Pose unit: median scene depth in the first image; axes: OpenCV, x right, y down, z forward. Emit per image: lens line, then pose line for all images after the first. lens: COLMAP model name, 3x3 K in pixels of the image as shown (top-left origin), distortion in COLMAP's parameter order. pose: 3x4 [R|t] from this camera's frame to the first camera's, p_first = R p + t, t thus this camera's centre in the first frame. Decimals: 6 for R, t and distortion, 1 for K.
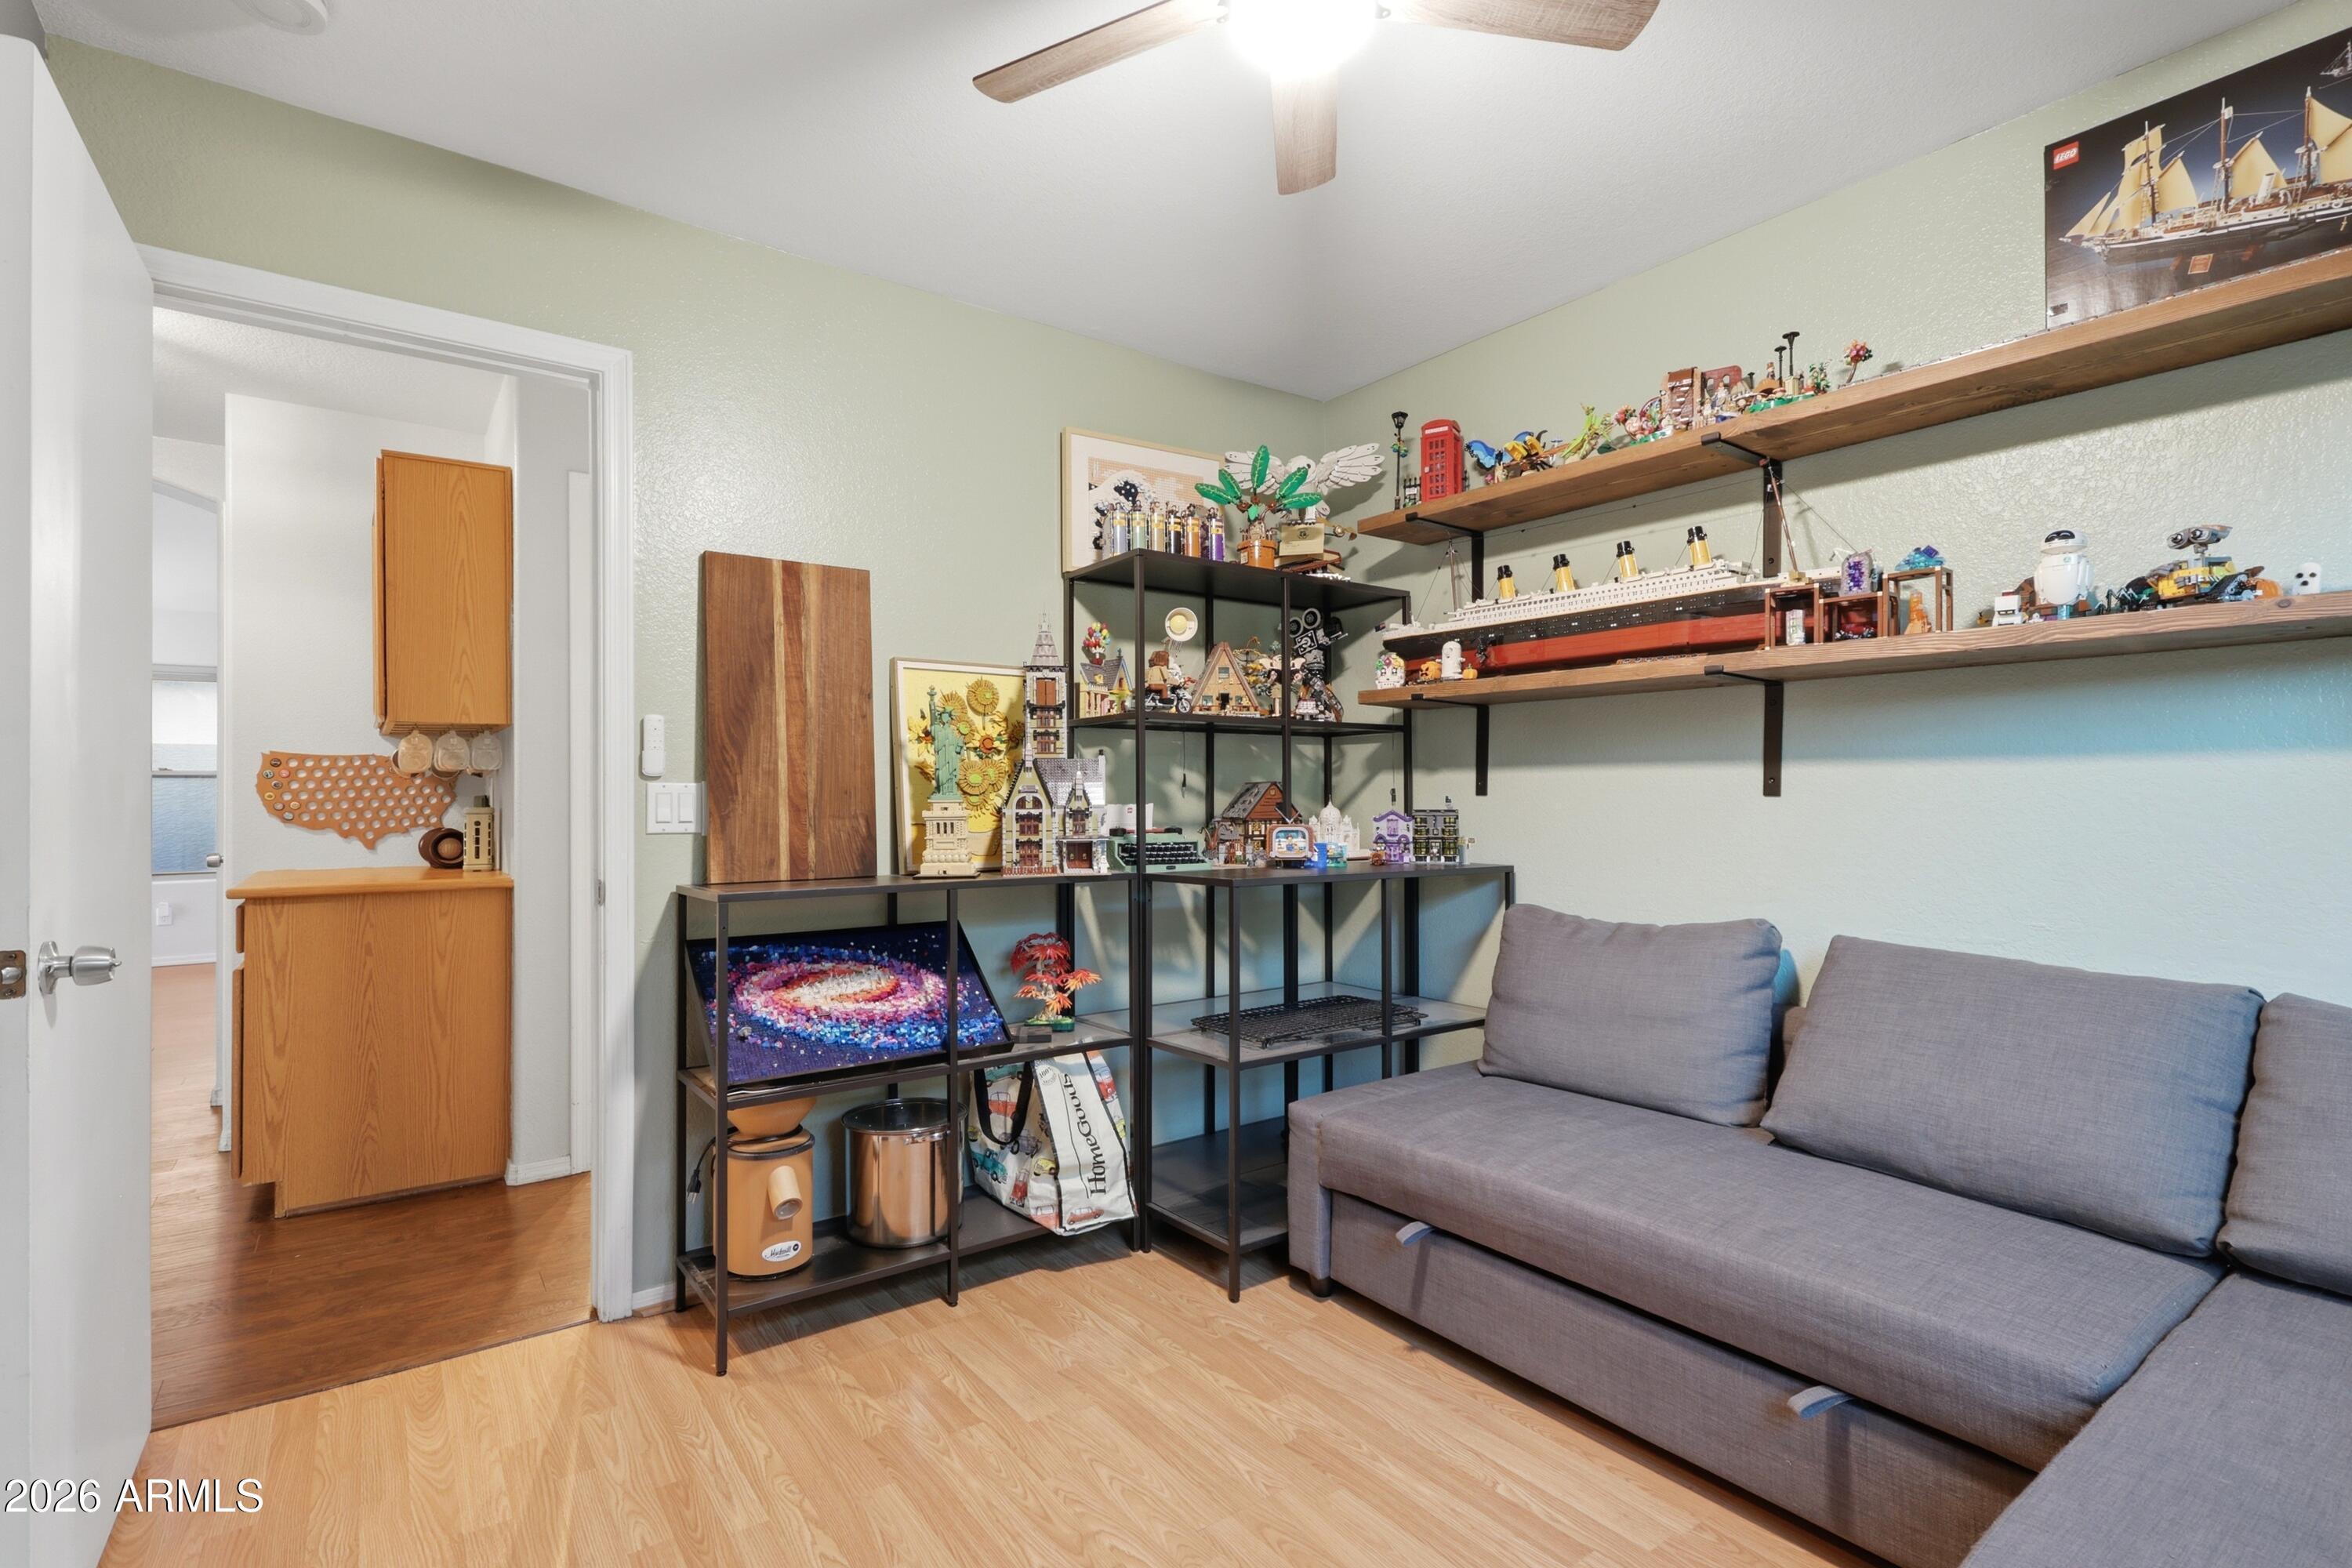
lens RADIAL K [[1085.4, 0, 1171.7], [0, 1085.4, 787.7], [0, 0, 1]] dist [-0.000162, 0.000049]
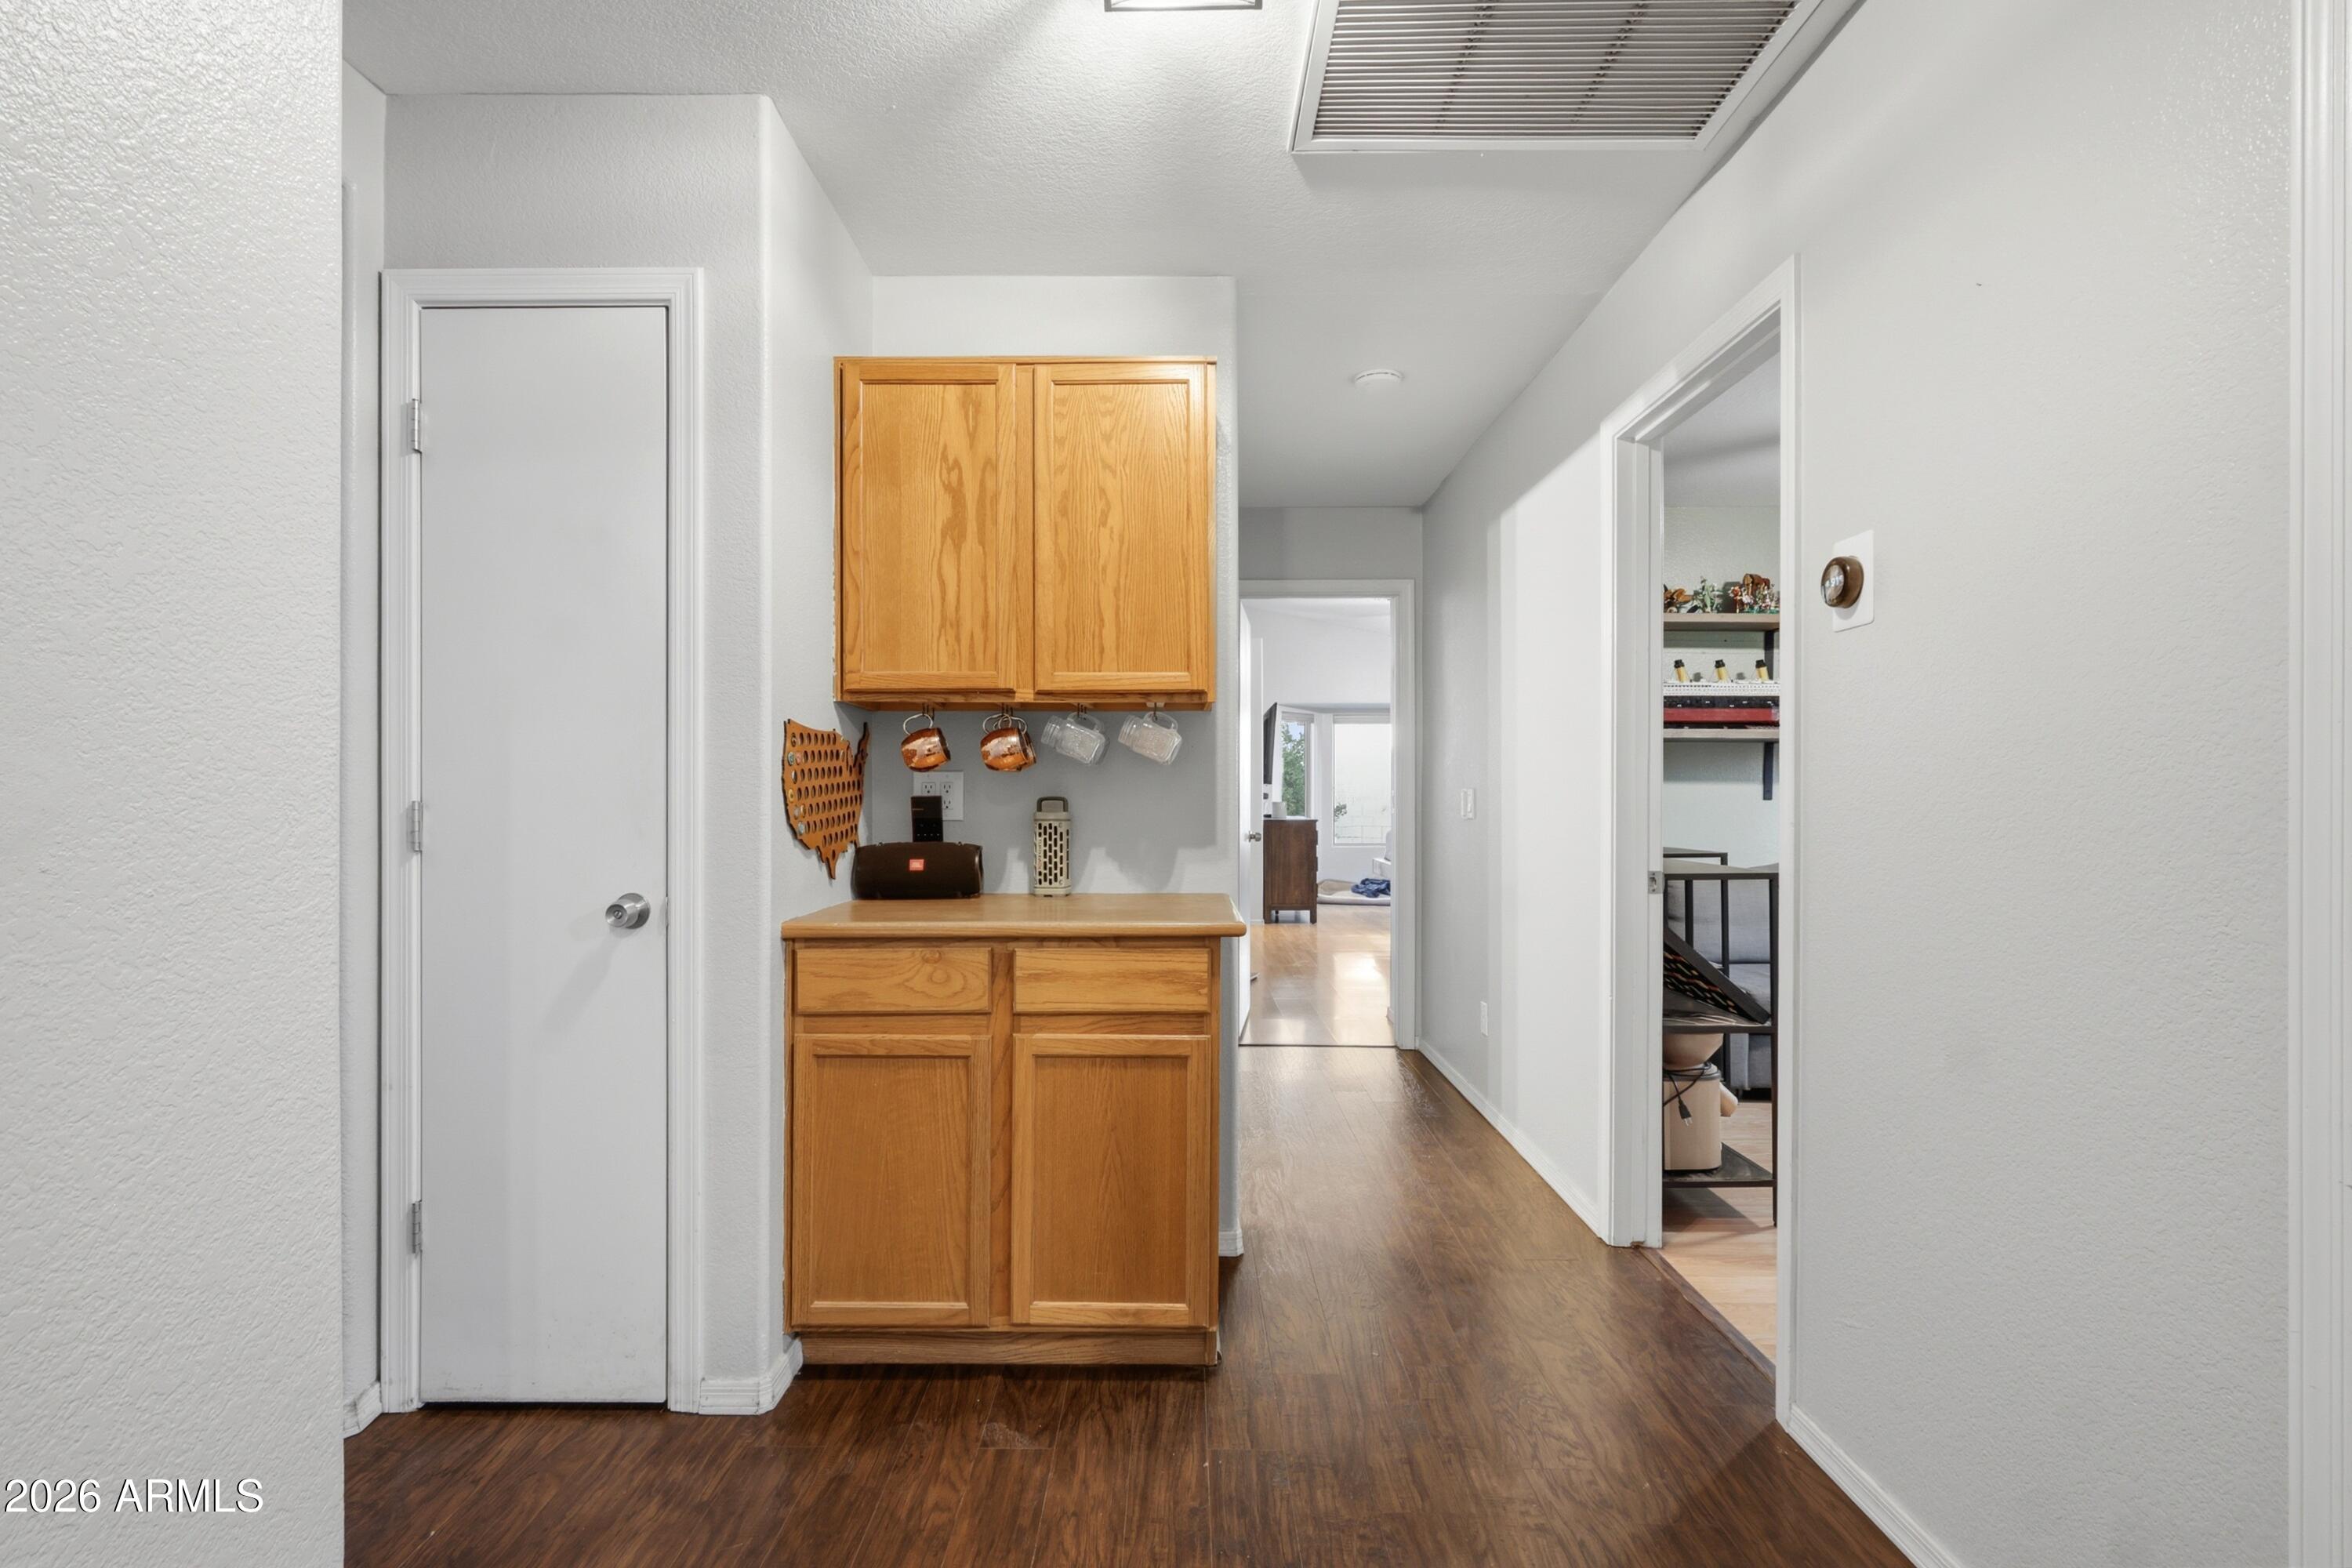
lens RADIAL K [[1085.4, 0, 1176.4], [0, 1085.4, 793.9], [0, 0, 1]] dist [-0.000162, 0.000049]
pose [[0.582438, 0.012002, 0.812787, -1.684199], [-0.006005, 0.999927, -0.010462, 0.024591], [-0.812853, 0.001213, 0.582467, 0.713039]]
